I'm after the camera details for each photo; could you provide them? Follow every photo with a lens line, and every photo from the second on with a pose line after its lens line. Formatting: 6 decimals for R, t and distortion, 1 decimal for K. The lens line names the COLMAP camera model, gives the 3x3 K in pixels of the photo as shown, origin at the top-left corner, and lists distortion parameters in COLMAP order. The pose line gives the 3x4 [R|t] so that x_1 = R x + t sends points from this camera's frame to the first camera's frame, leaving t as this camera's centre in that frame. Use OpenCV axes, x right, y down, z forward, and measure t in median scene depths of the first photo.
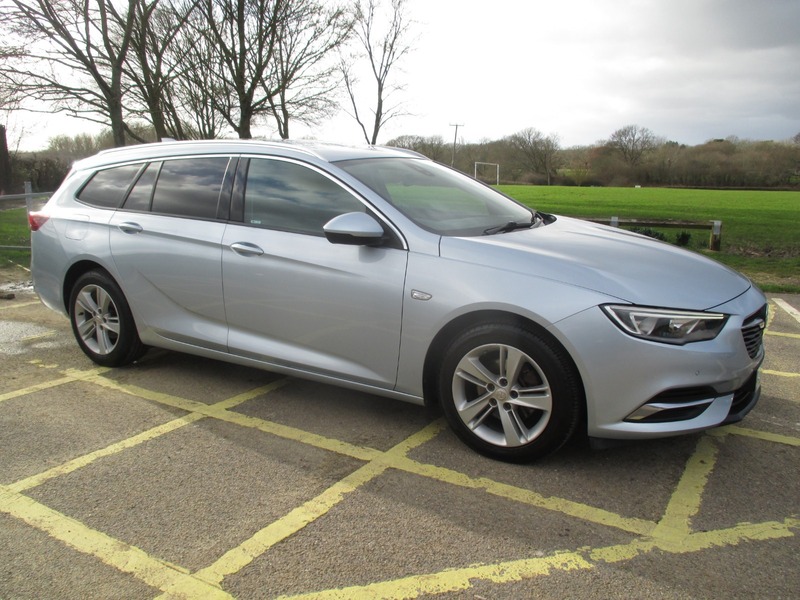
lens RADIAL K [[676.5, 0, 403.7], [0, 676.5, 299.3], [0, 0, 1]] dist [-0.036126, 0.005471]
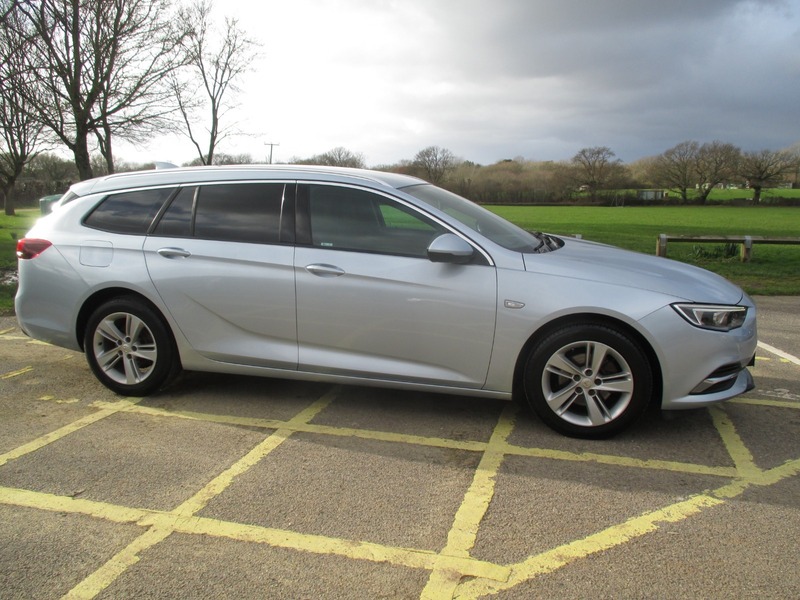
lens RADIAL K [[676.5, 0, 400.6], [0, 676.5, 305.8], [0, 0, 1]] dist [-0.036126, 0.005471]
pose [[0.960824, -0.047237, 0.273104, -0.402670], [0.051874, 0.998606, -0.009780, -0.001568], [-0.272261, 0.023564, 0.961935, -0.055533]]
